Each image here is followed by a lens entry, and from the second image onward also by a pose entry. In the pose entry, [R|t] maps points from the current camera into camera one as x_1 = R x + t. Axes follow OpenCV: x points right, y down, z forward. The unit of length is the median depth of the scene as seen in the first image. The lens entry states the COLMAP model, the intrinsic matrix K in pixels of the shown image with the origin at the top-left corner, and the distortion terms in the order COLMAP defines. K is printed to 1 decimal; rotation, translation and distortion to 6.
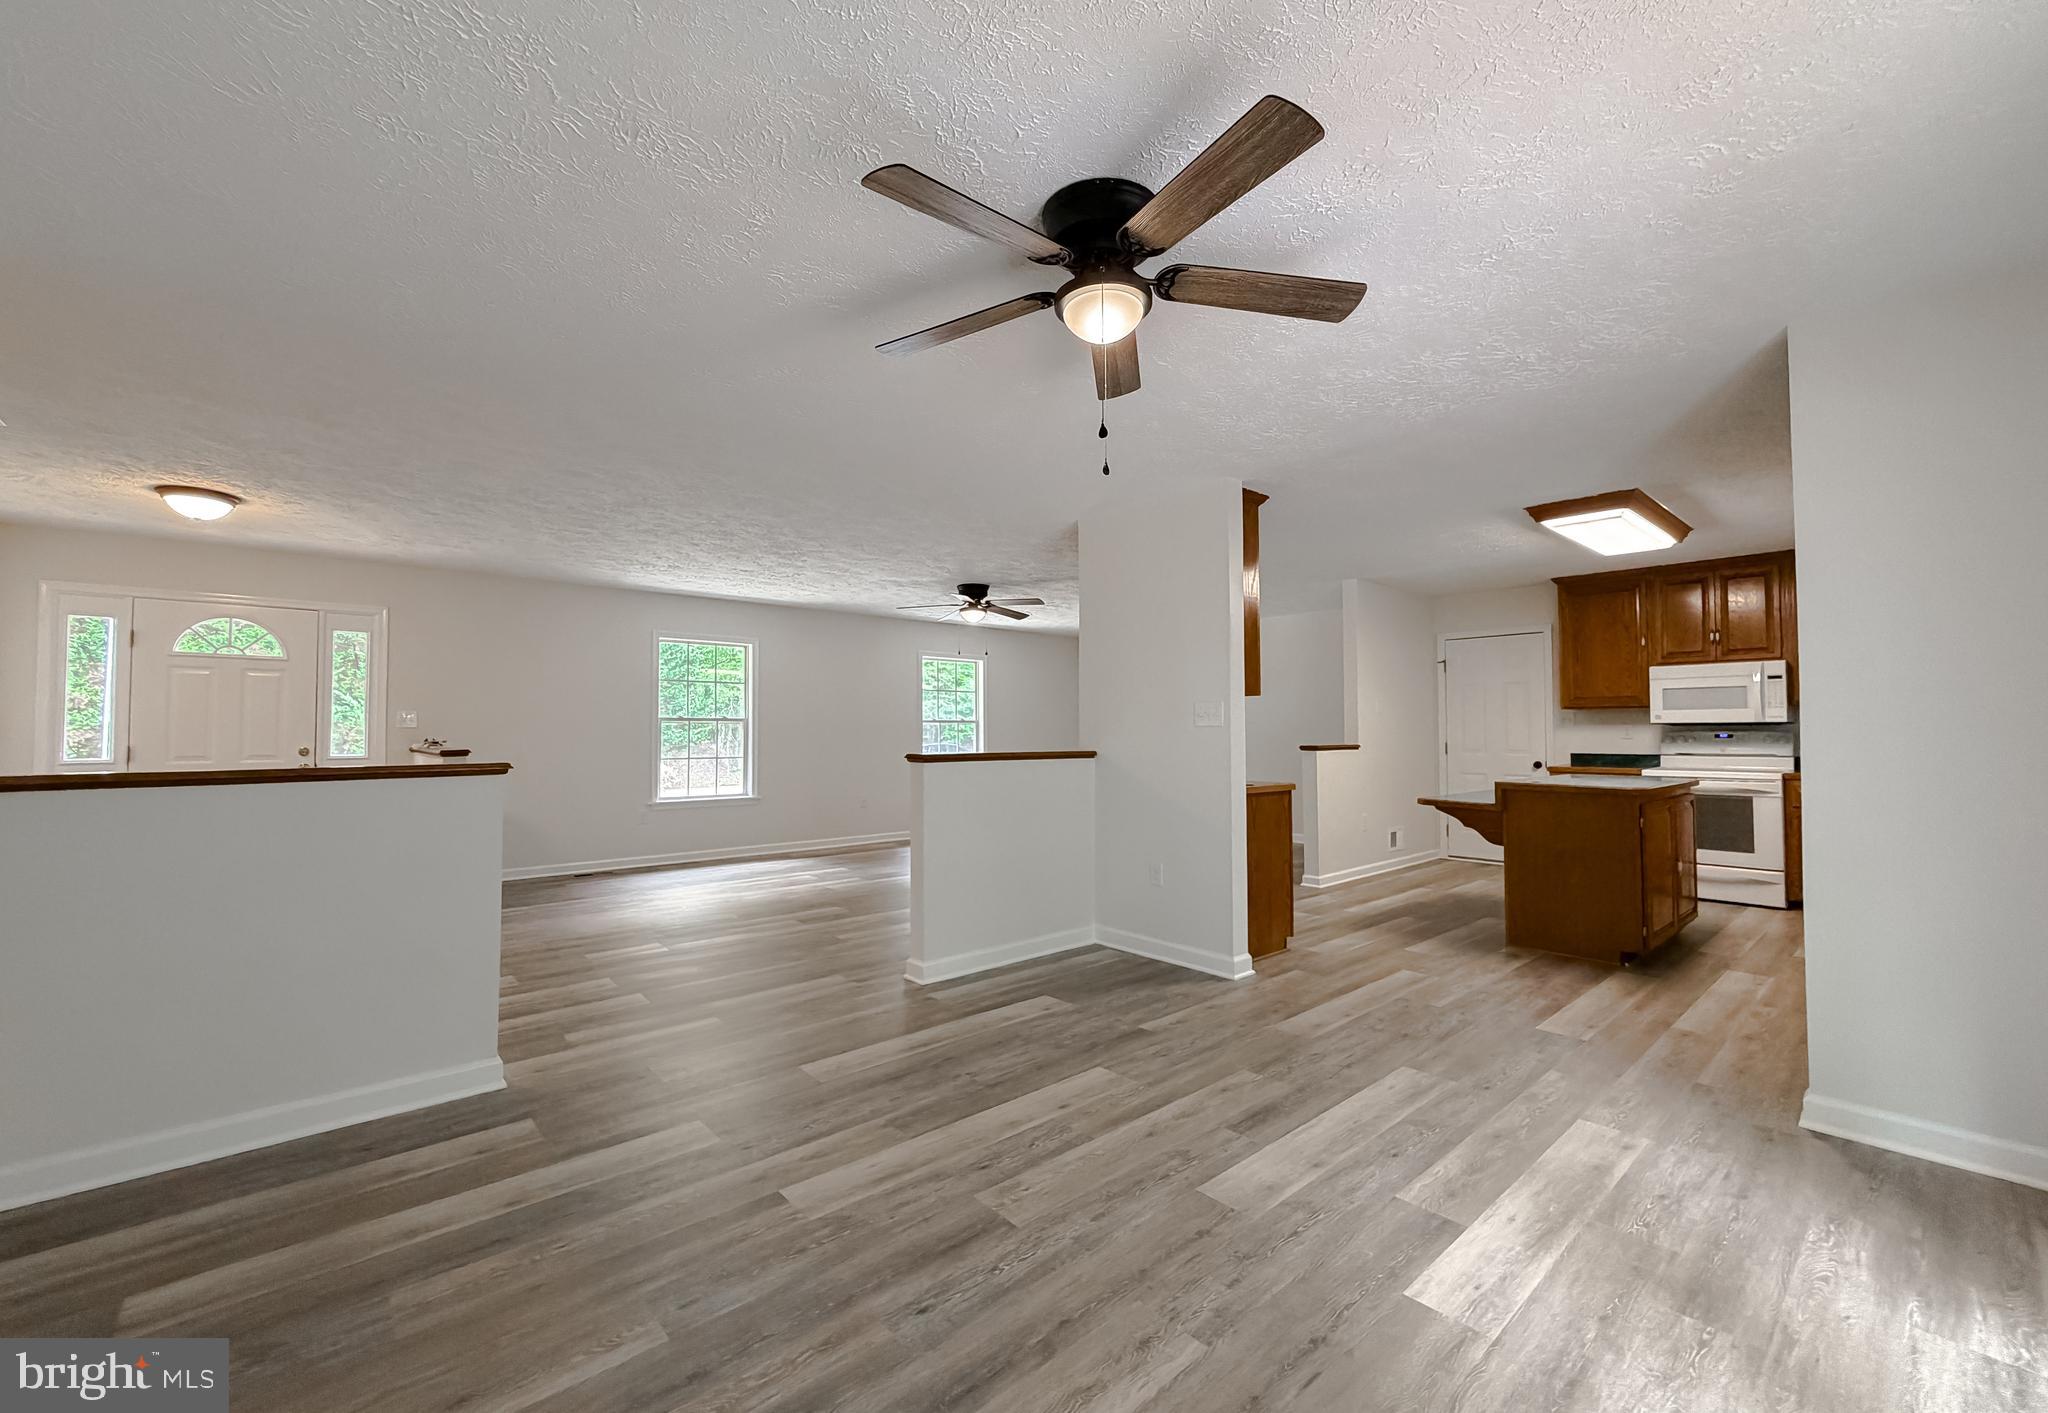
lens RADIAL K [[829.3, 0, 1014.1], [0, 829.3, 707.4], [0, 0, 1]] dist [0.001054, 0.000296]
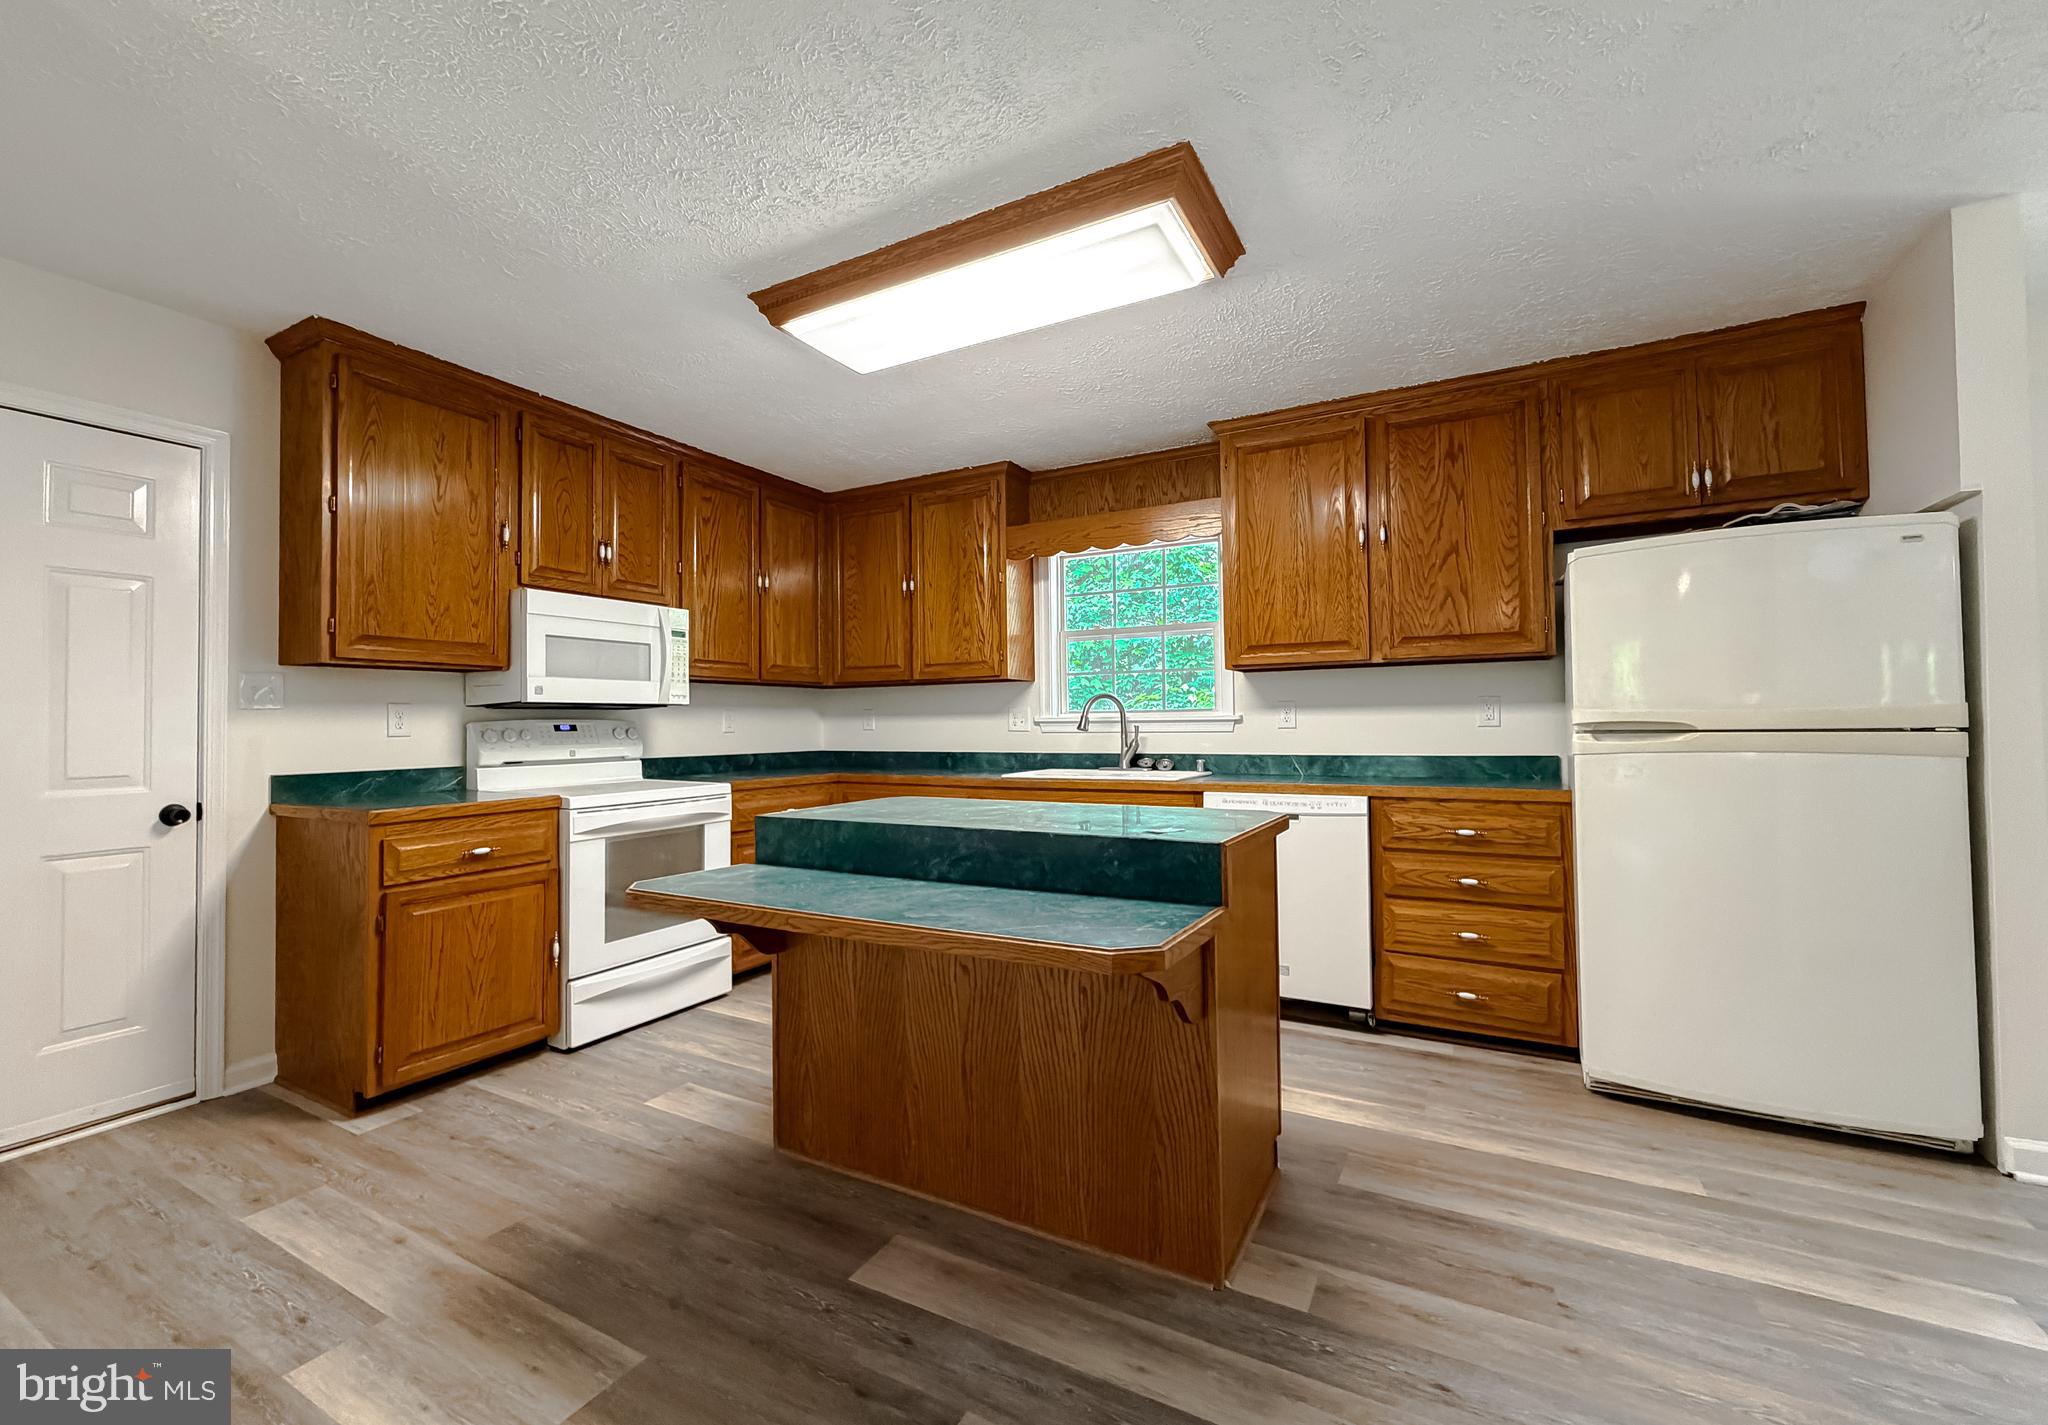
lens RADIAL K [[829.3, 0, 982.8], [0, 829.3, 727.9], [0, 0, 1]] dist [0.001054, 0.000296]
pose [[-0.320474, 0.000993, 0.947257, 0.441351], [-0.015382, 0.999862, -0.006252, 0.069367], [-0.947132, -0.016574, -0.320414, 1.873843]]
